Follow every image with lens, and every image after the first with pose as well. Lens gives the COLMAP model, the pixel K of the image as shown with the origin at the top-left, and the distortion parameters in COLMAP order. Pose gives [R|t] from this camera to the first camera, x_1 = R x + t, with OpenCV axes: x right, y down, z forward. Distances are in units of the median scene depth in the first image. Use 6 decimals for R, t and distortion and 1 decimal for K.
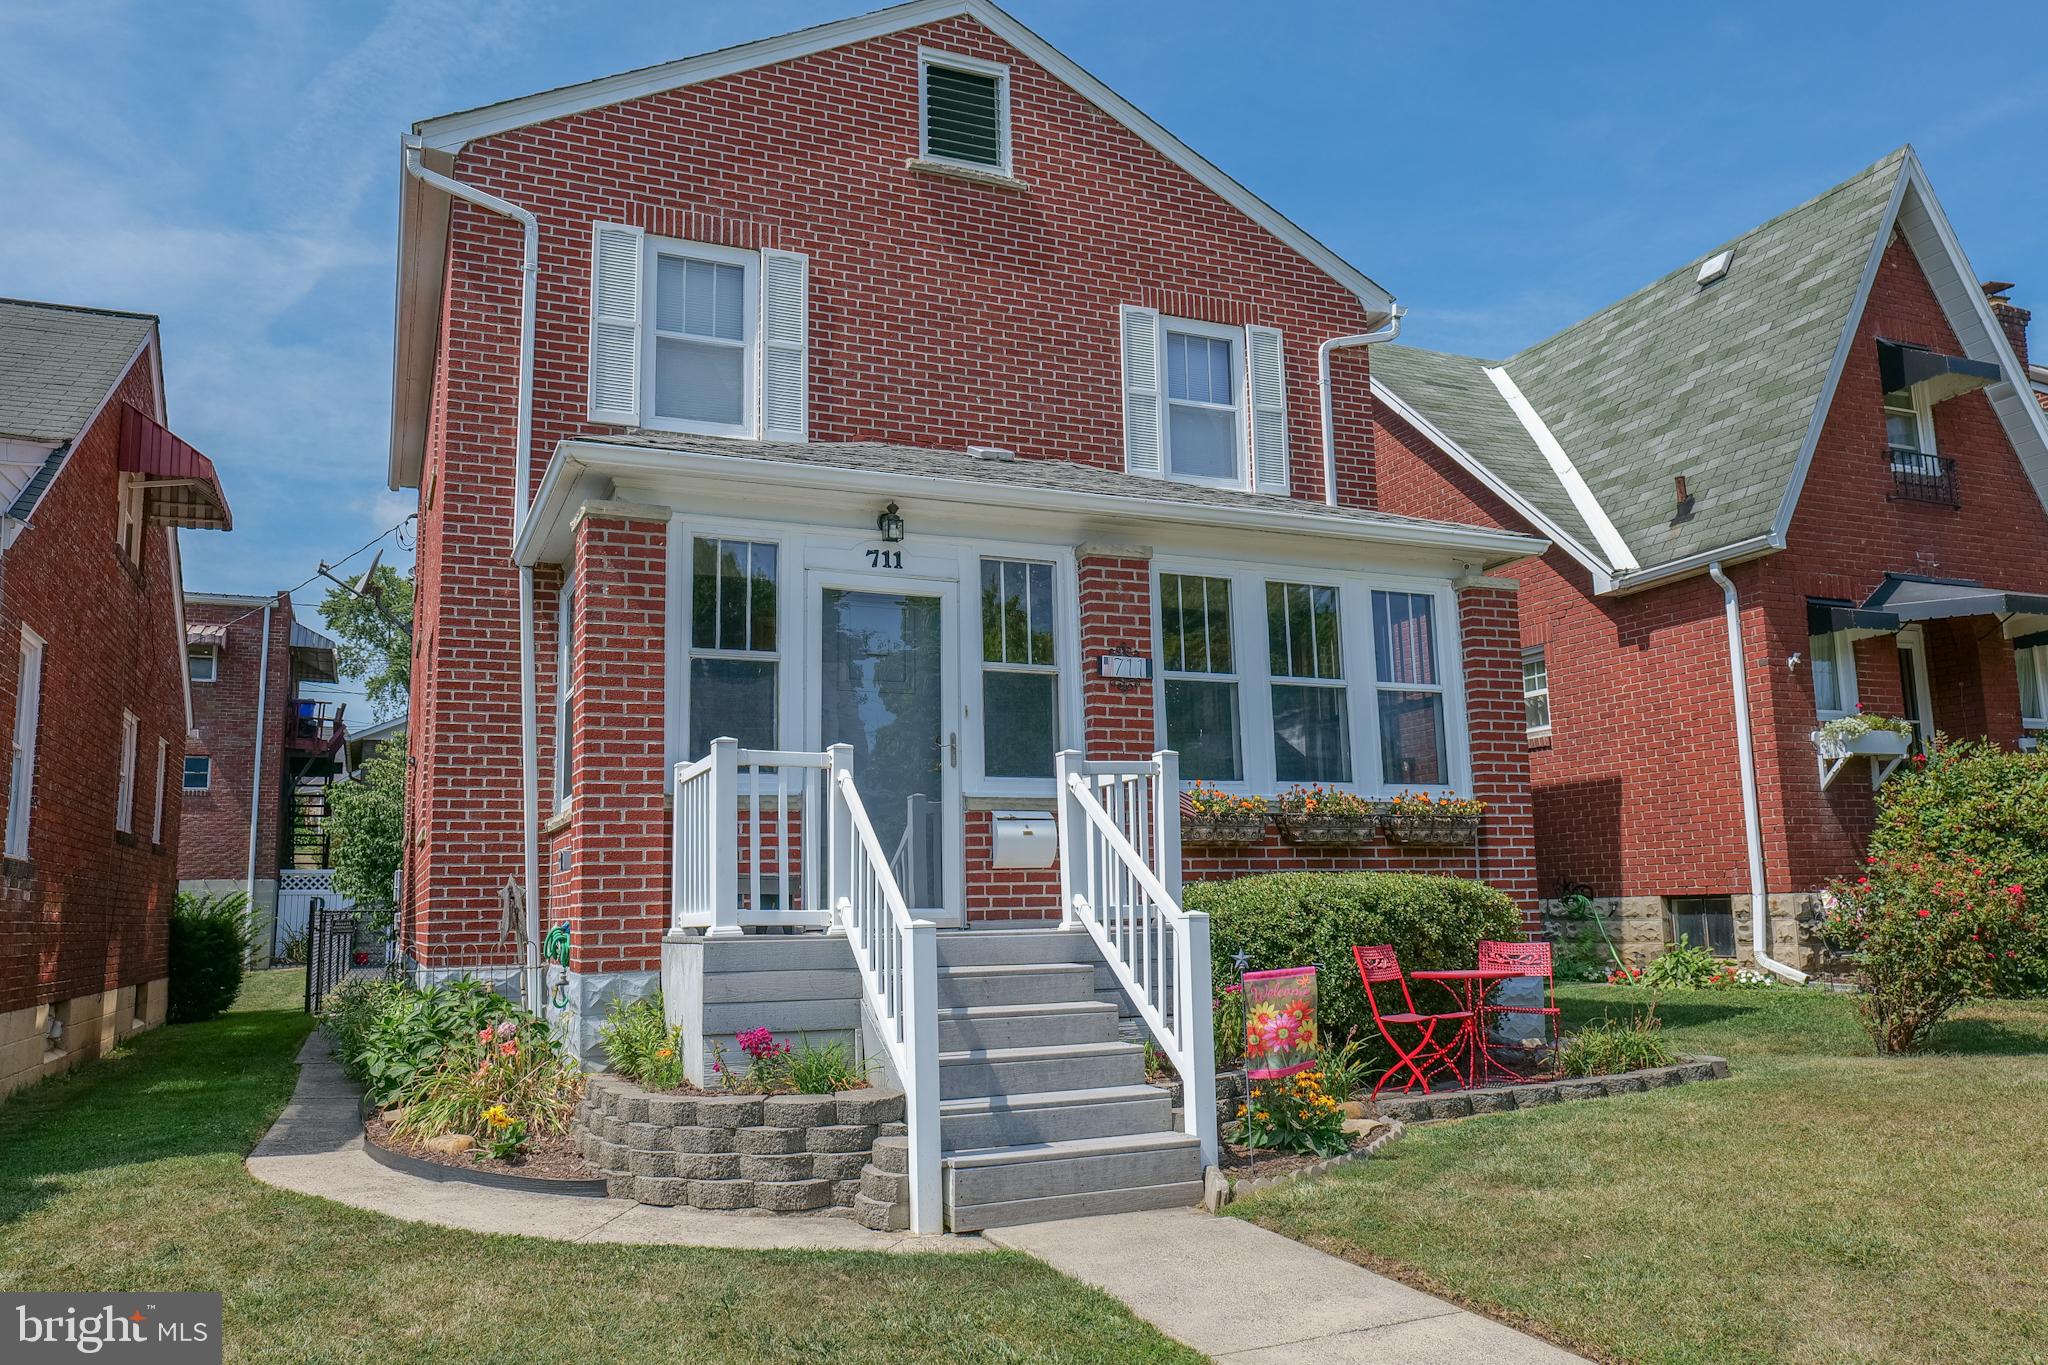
lens RADIAL K [[1484.3, 0, 1024.0], [0, 1484.3, 682.5], [0, 0, 1]] dist [0.002294, -0.002098]
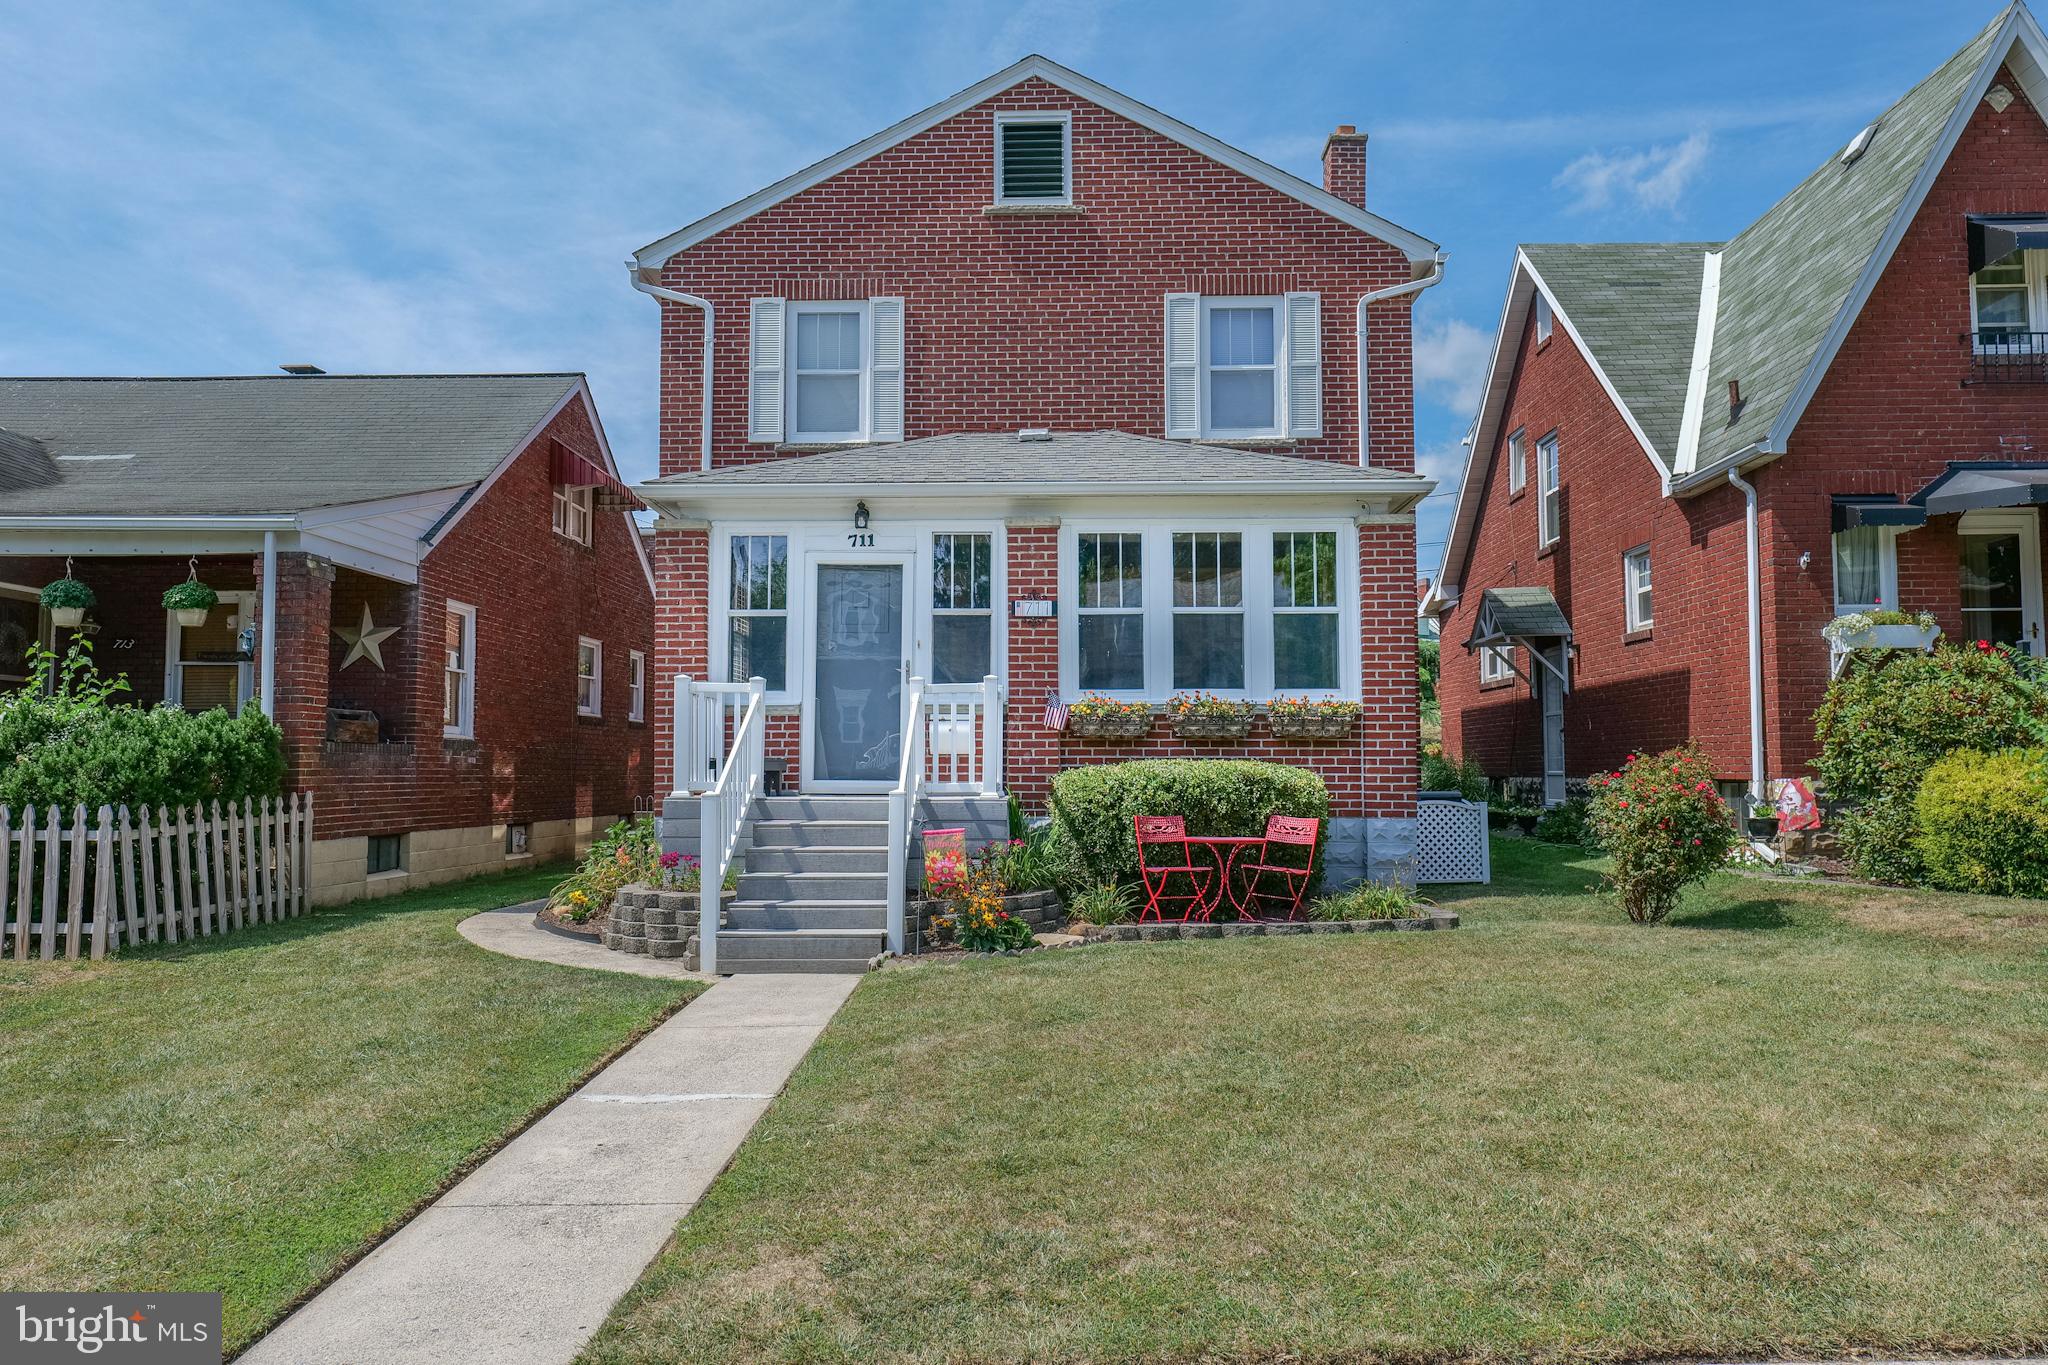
lens RADIAL K [[1407.4, 0, 1024.0], [0, 1407.4, 682.5], [0, 0, 1]] dist [0.000929, 0.003463]
pose [[0.907073, -0.006602, -0.420923, 0.489738], [0.046495, 0.995331, 0.084582, -0.042400], [0.418399, -0.096292, 0.903145, -0.143690]]
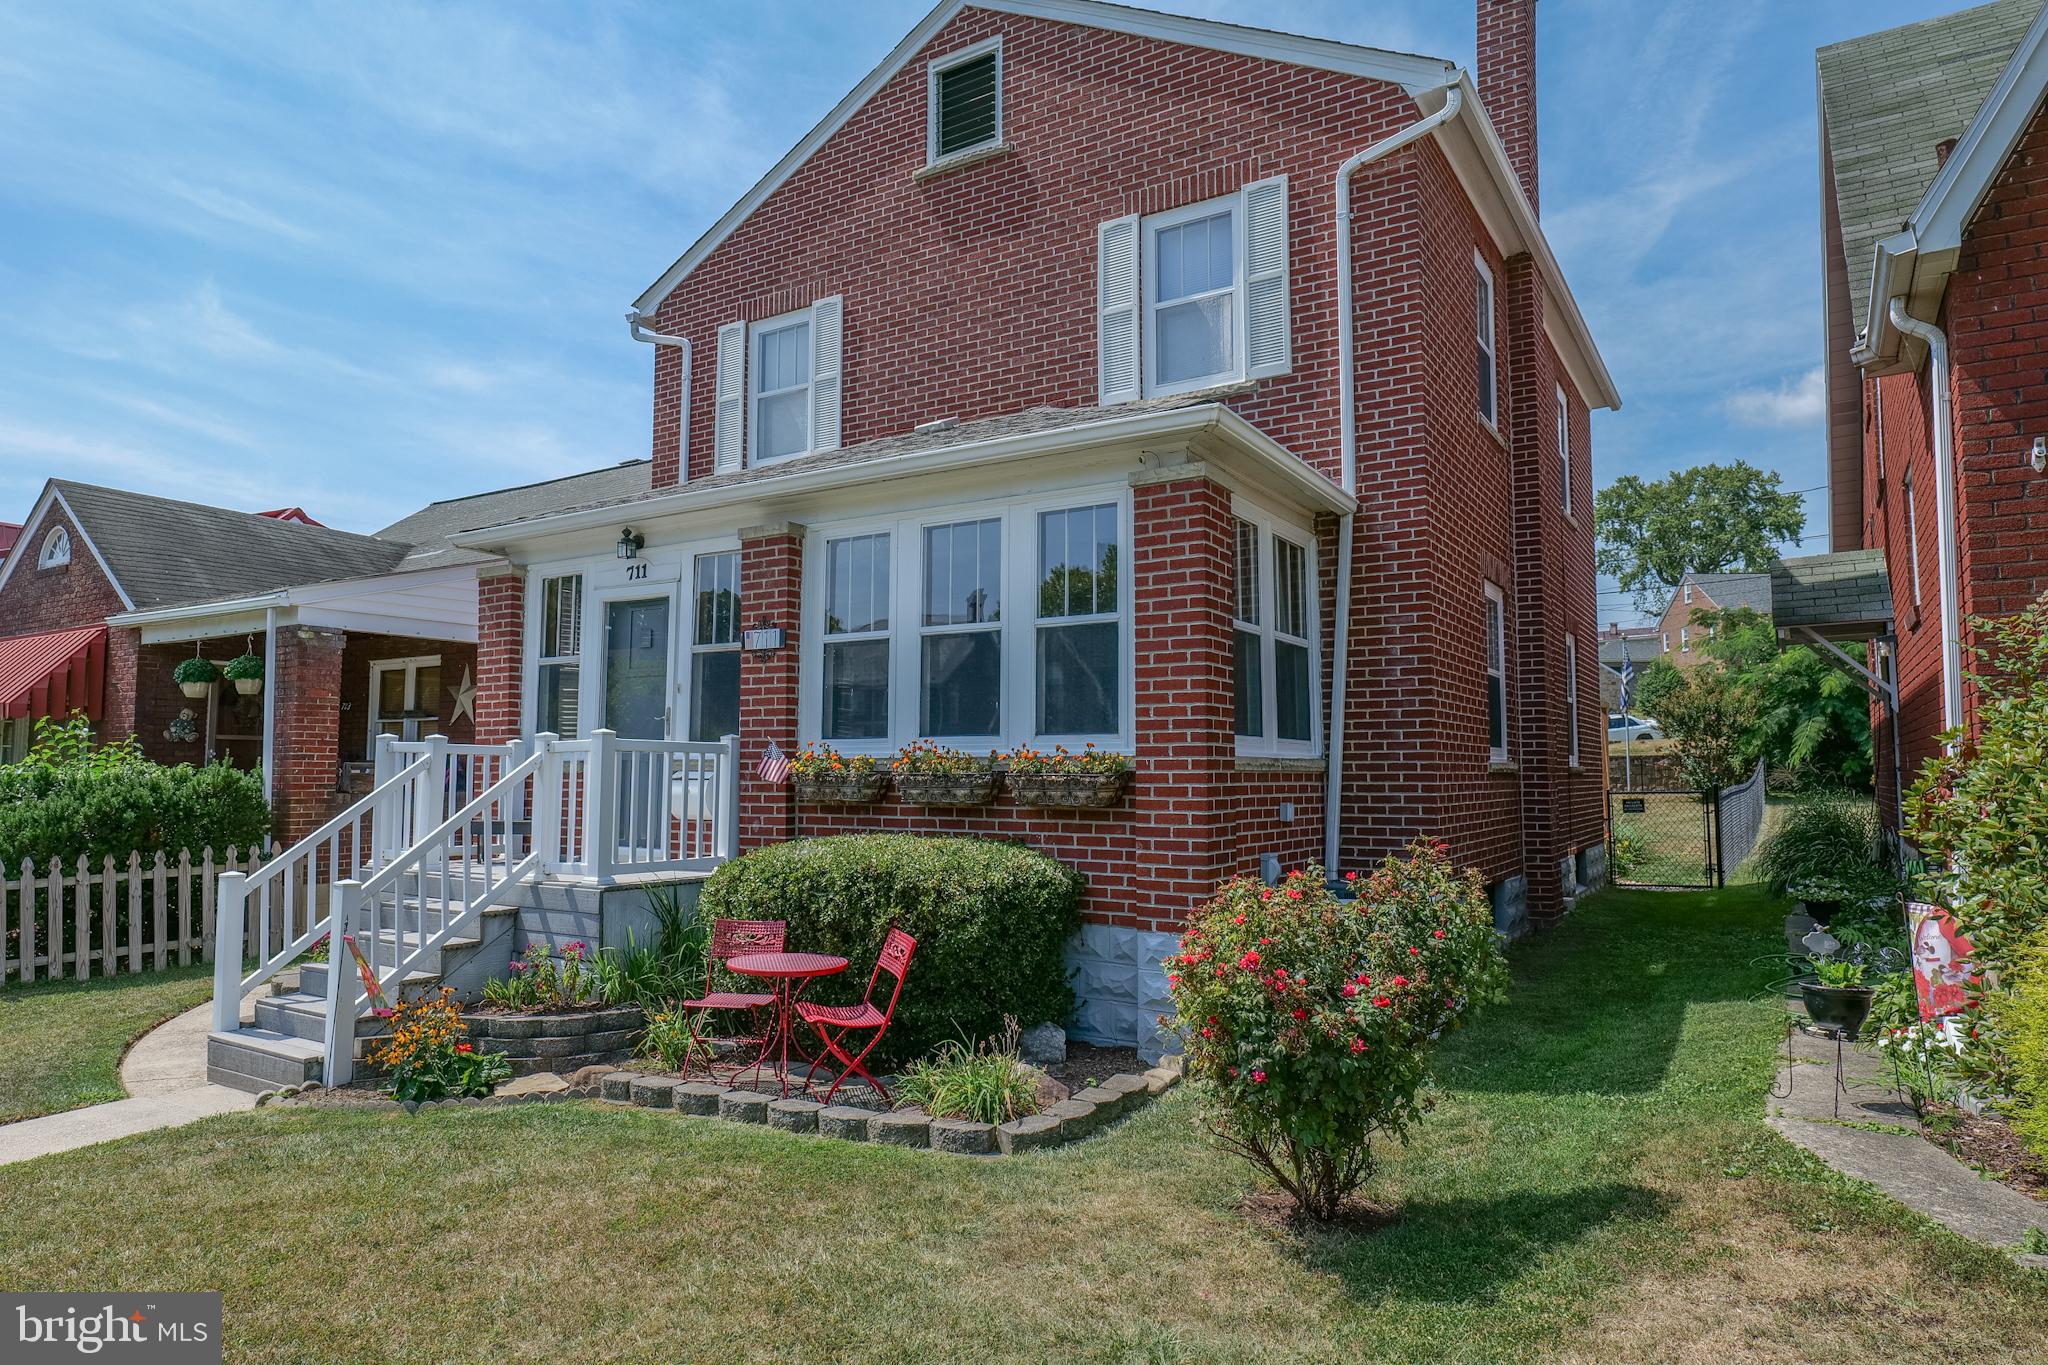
lens RADIAL K [[1219.6, 0, 1024.0], [0, 1219.6, 682.5], [0, 0, 1]] dist [-0.013567, 0.001364]
pose [[0.568249, -0.041300, -0.821820, 0.739807], [0.113234, 0.993163, 0.028385, 0.014250], [0.815028, -0.109188, 0.569040, 0.522818]]
